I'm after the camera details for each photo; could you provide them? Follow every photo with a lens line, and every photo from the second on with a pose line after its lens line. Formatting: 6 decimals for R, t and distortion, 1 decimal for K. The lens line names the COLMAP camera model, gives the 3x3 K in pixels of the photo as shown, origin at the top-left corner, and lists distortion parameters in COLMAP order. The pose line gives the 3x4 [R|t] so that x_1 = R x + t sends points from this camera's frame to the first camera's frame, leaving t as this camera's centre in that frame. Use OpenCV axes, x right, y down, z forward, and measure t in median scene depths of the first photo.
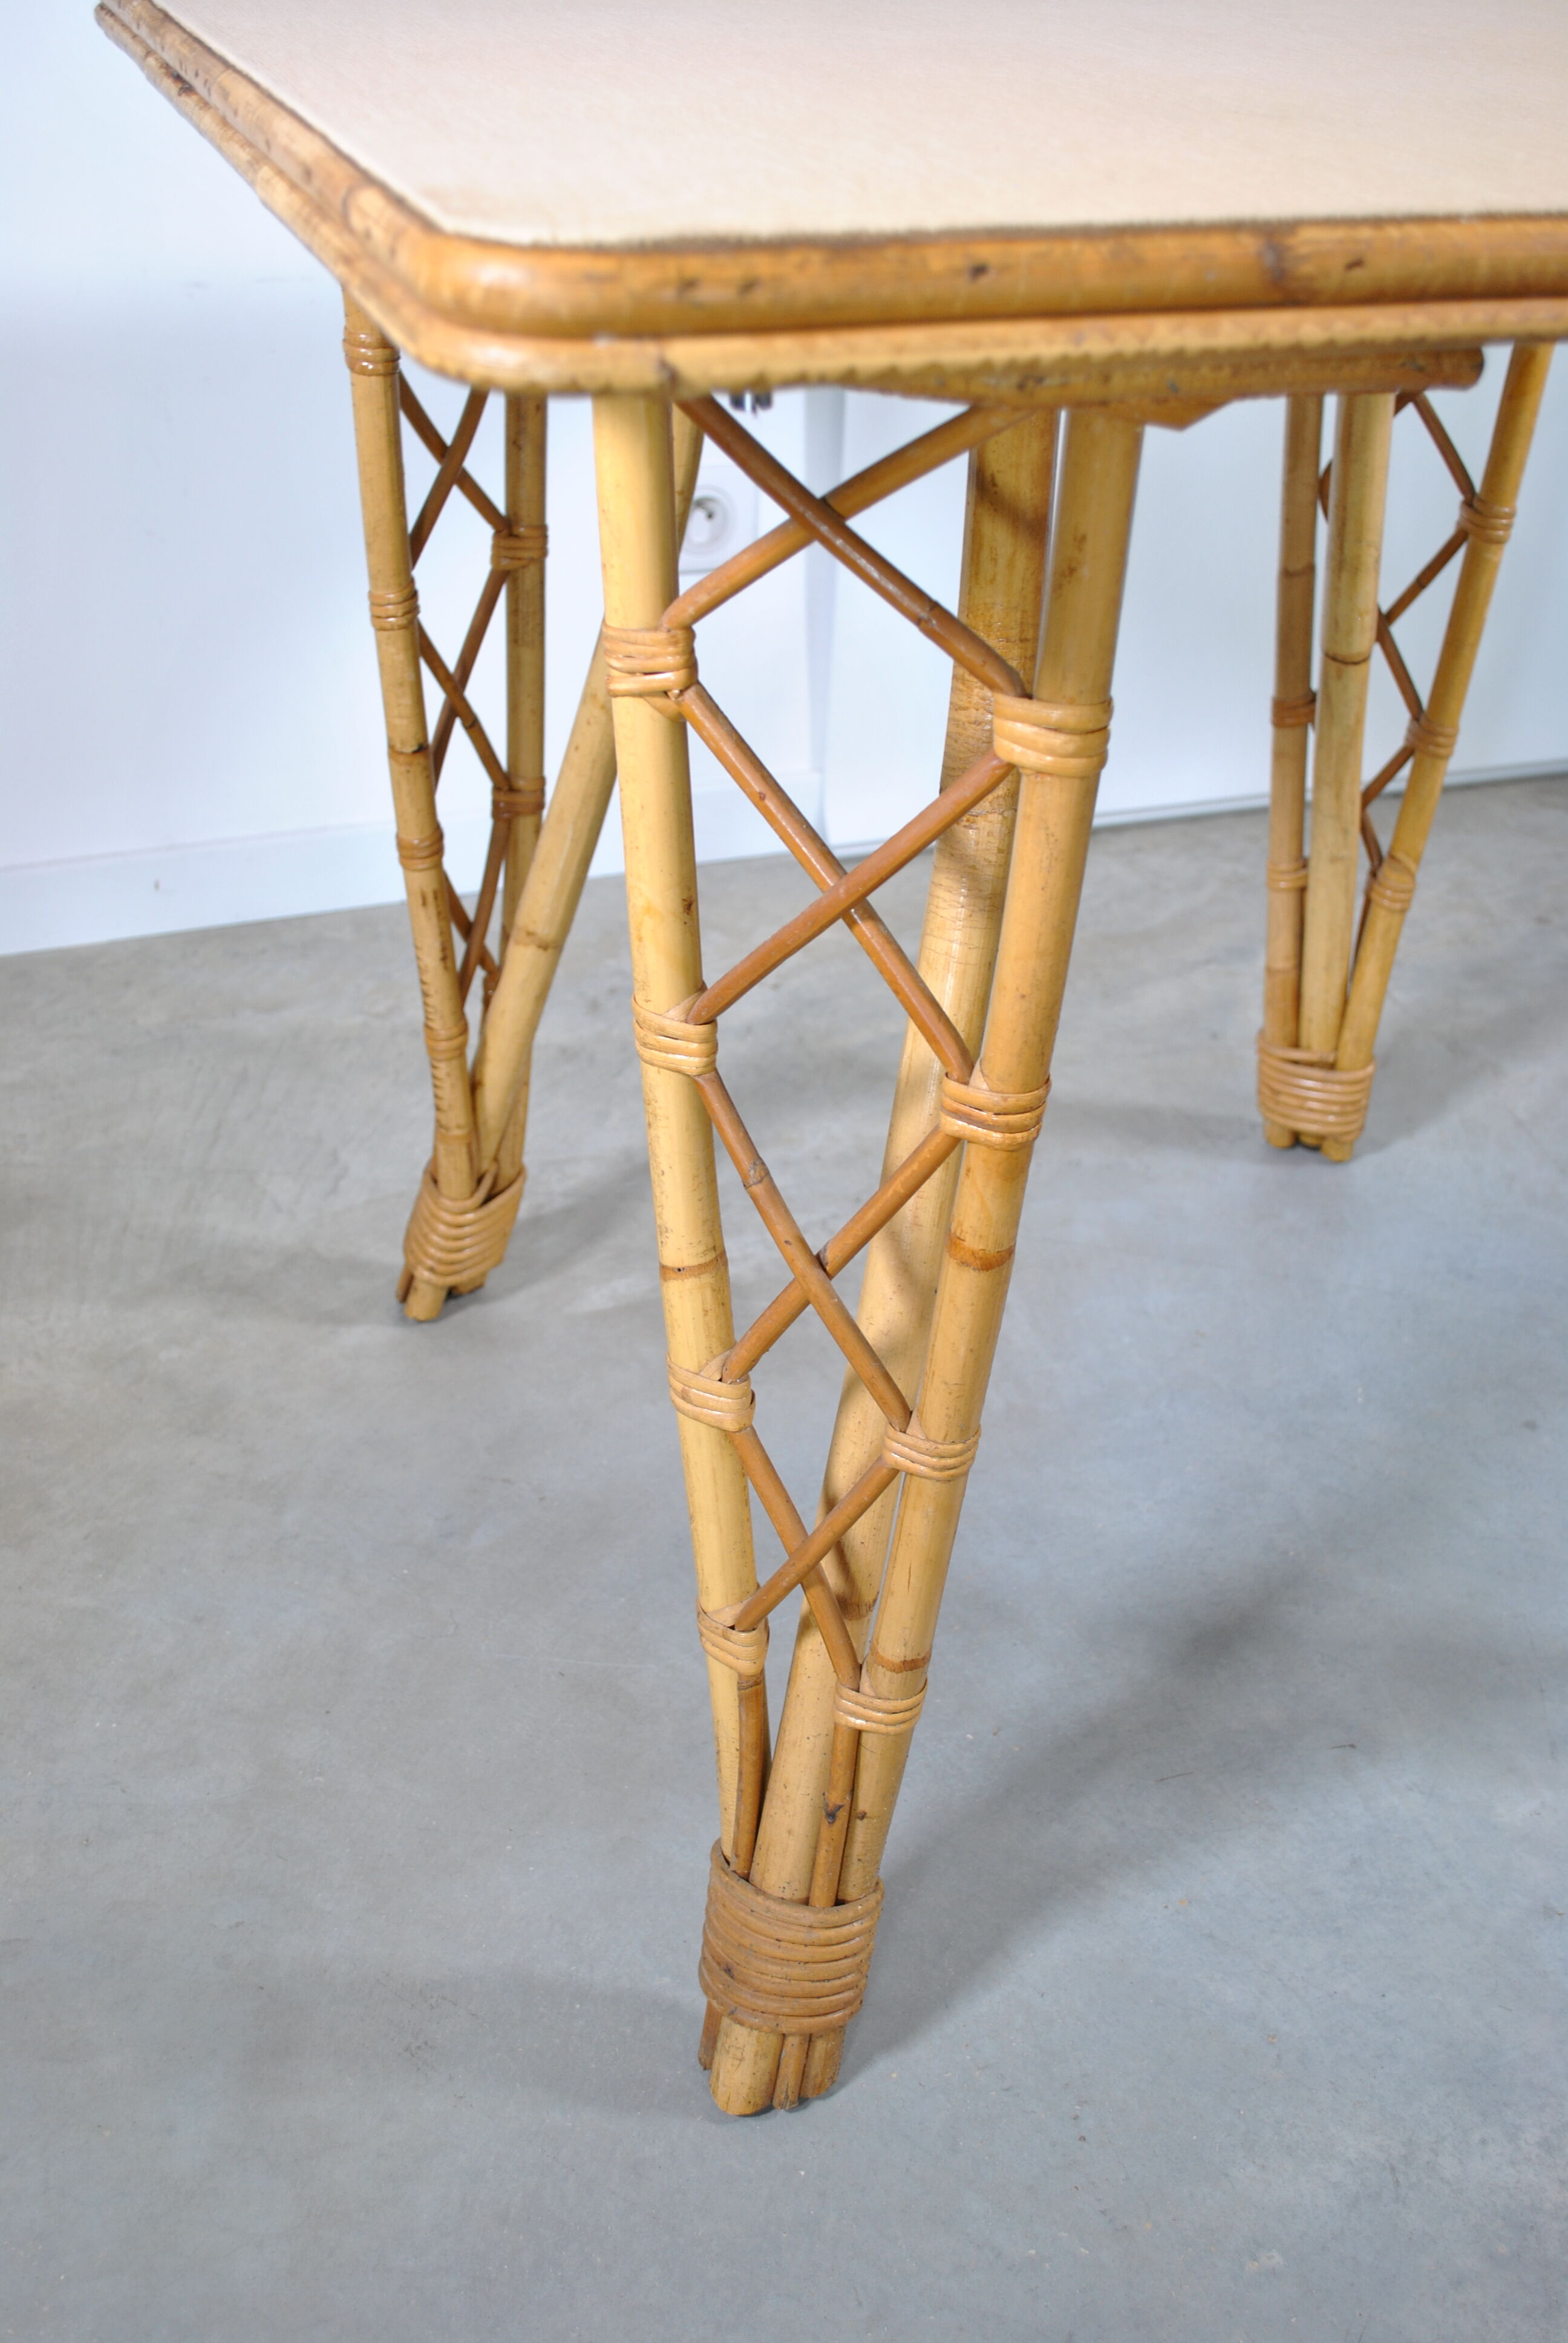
lens RADIAL K [[2314.0, 0, 784.0], [0, 2314.0, 1171.5], [0, 0, 1]] dist [-0.062020, 0.002186]
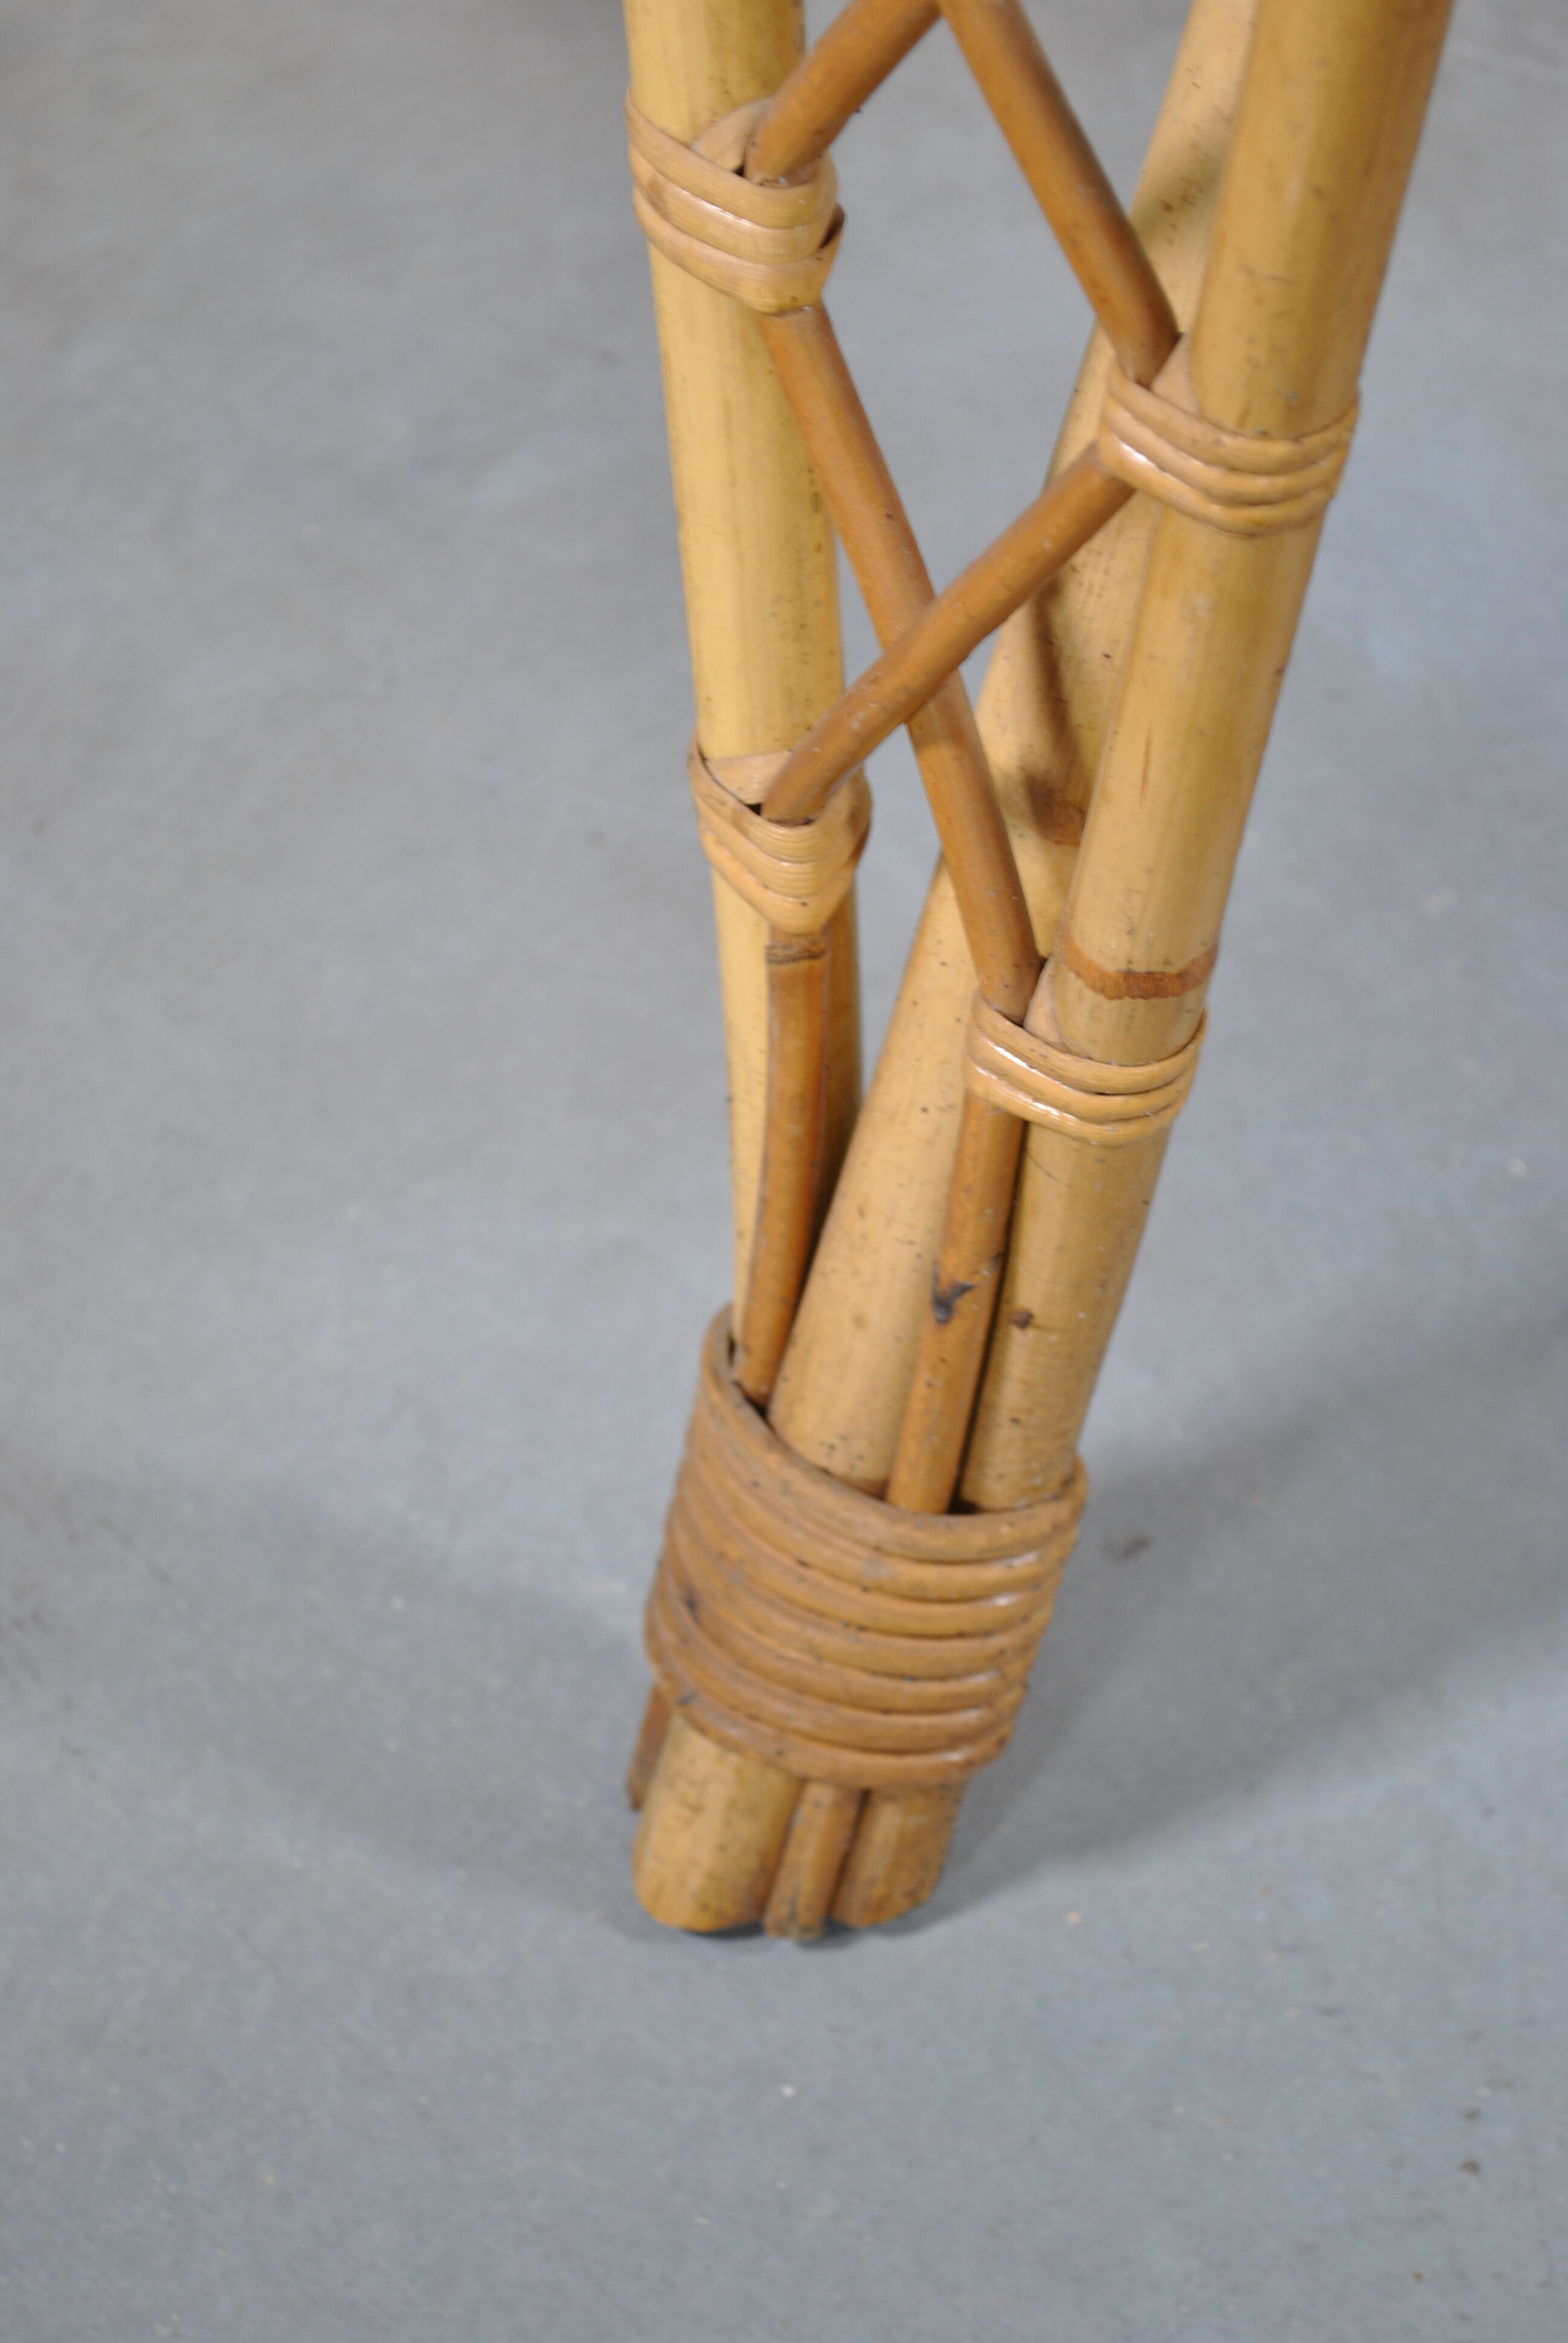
lens RADIAL K [[5115.2, 0, 784.0], [0, 5115.2, 1171.5], [0, 0, 1]] dist [0.051819, -0.095703]
pose [[0.965081, 0.192386, -0.177779, 0.146618], [-0.134707, 0.946556, 0.293063, -0.001607], [0.224659, -0.258882, 0.939419, 0.155041]]
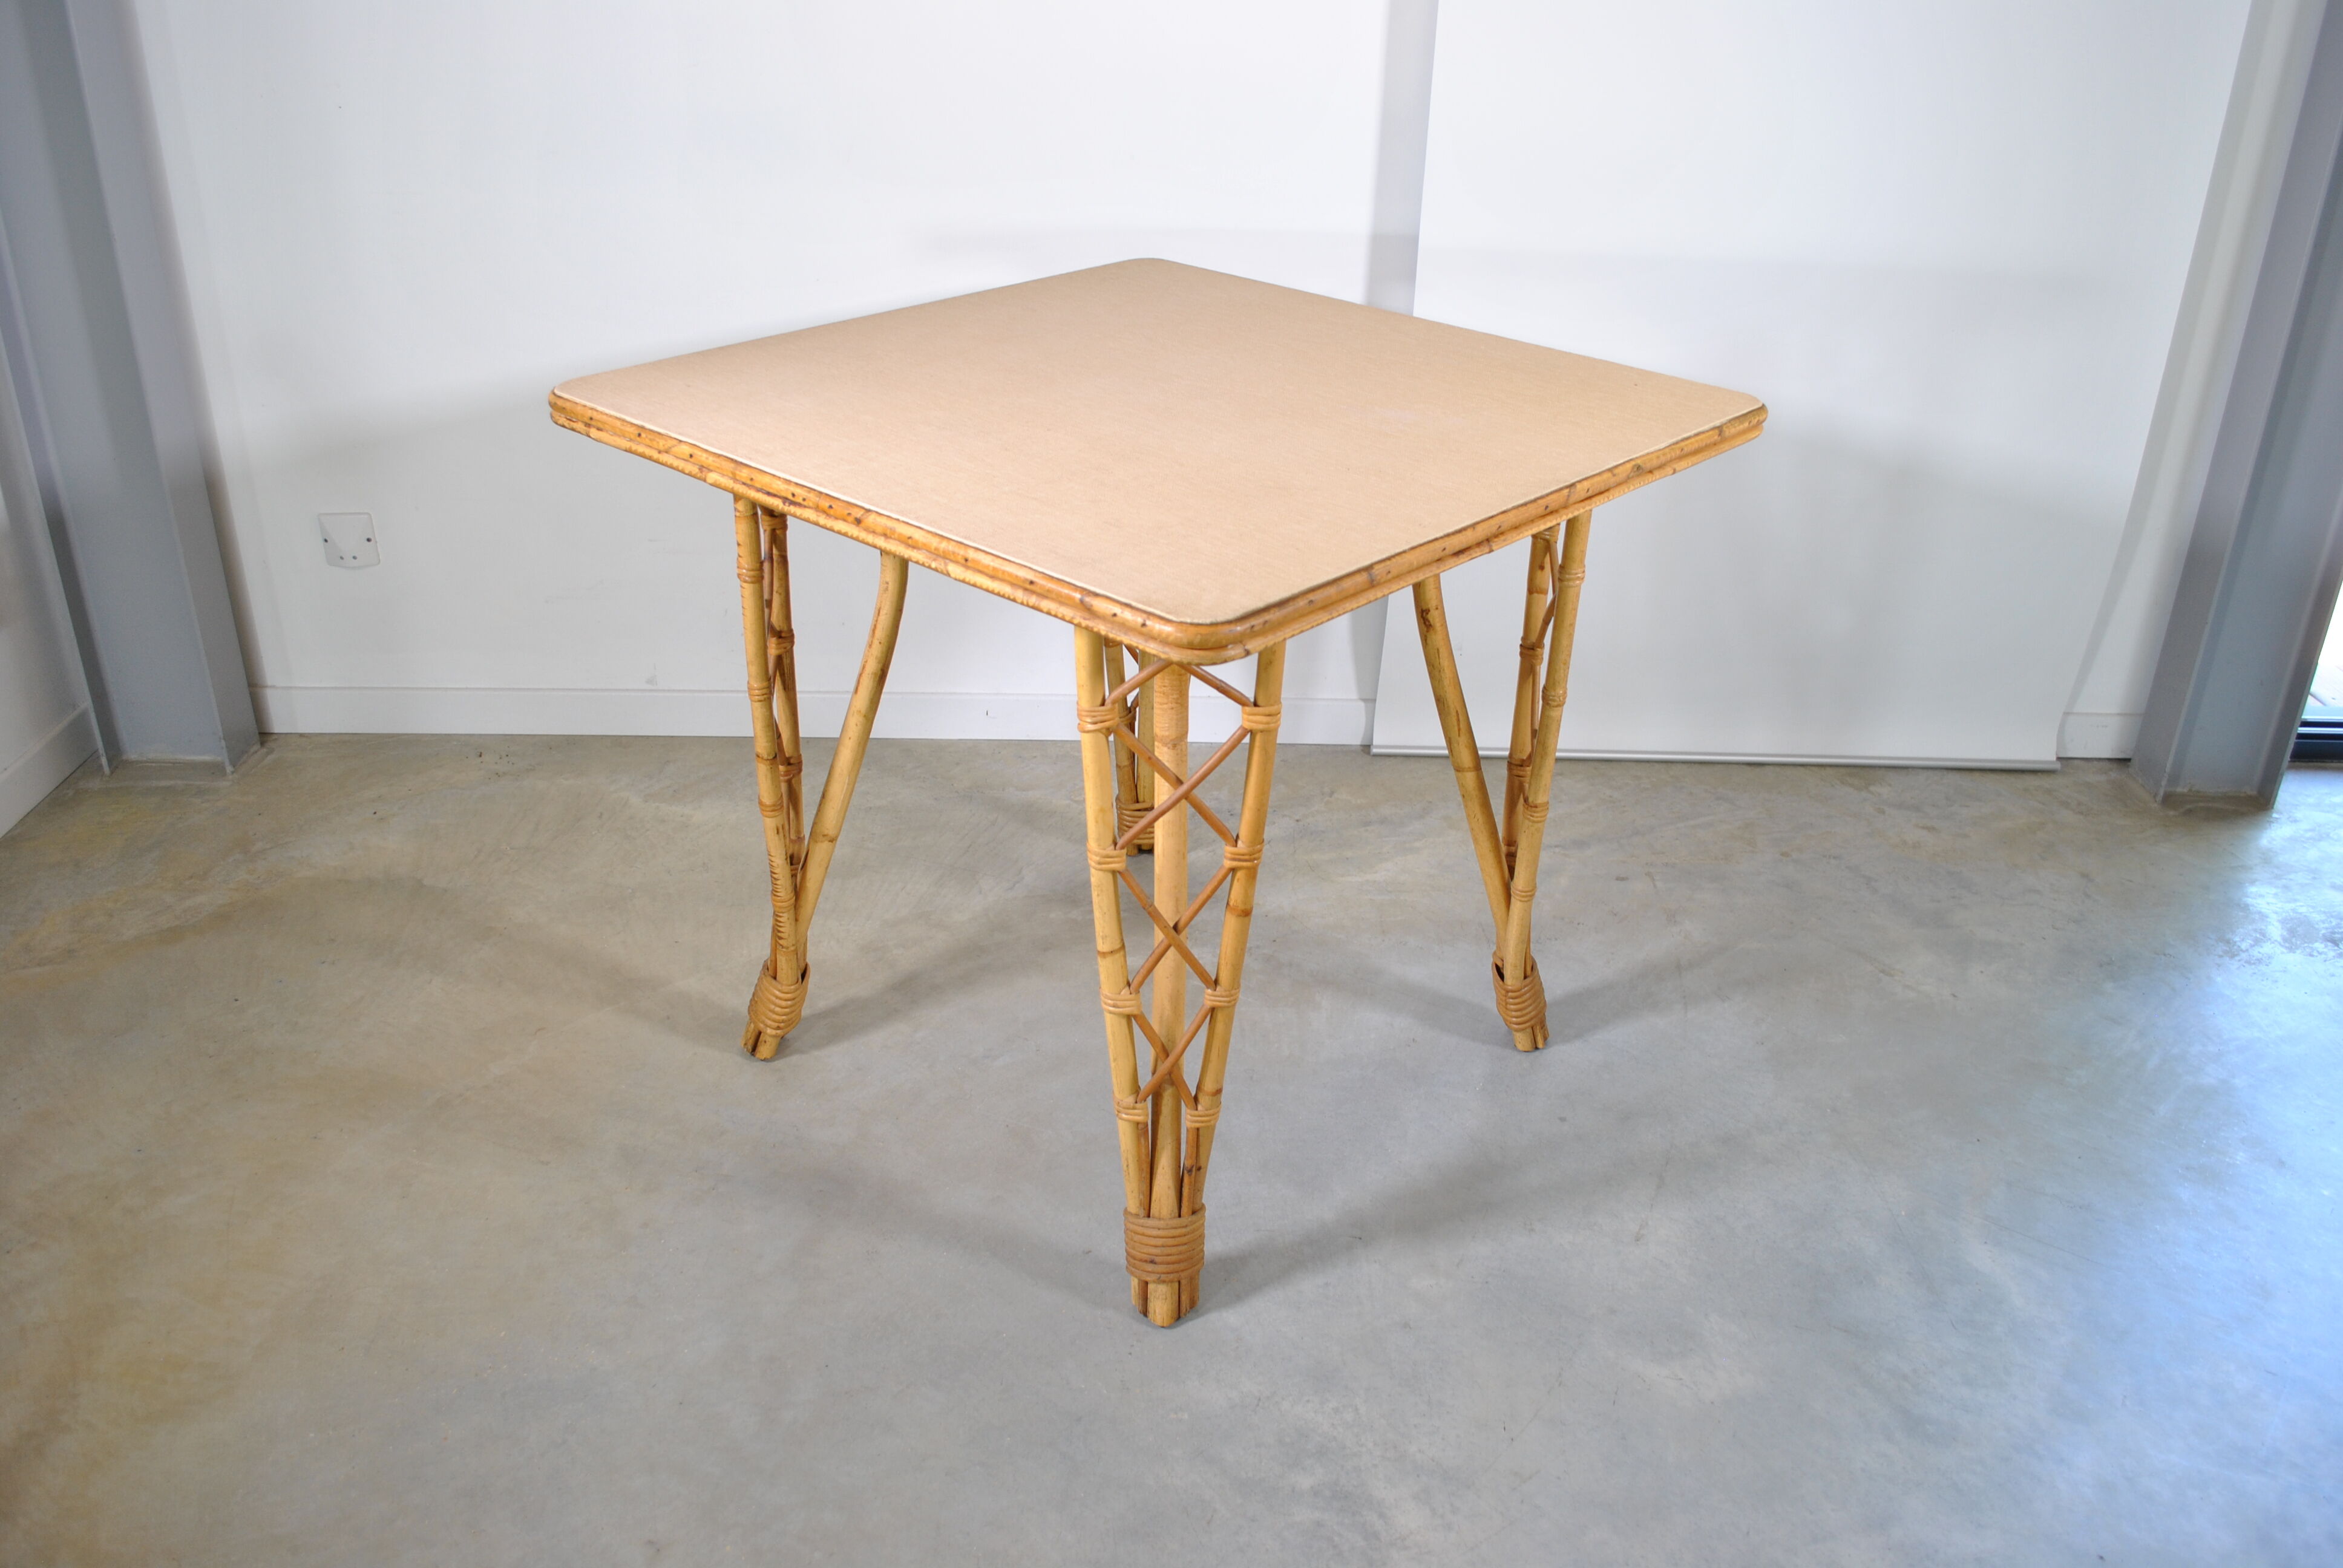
lens RADIAL K [[1848.2, 0, 1184.9], [0, 1848.2, 776.3], [0, 0, 1]] dist [-0.077848, 0.001237]
pose [[0.949377, 0.150036, -0.275995, 0.606587], [-0.173494, 0.982850, -0.062494, -0.021220], [0.261885, 0.107214, 0.959125, -0.762066]]
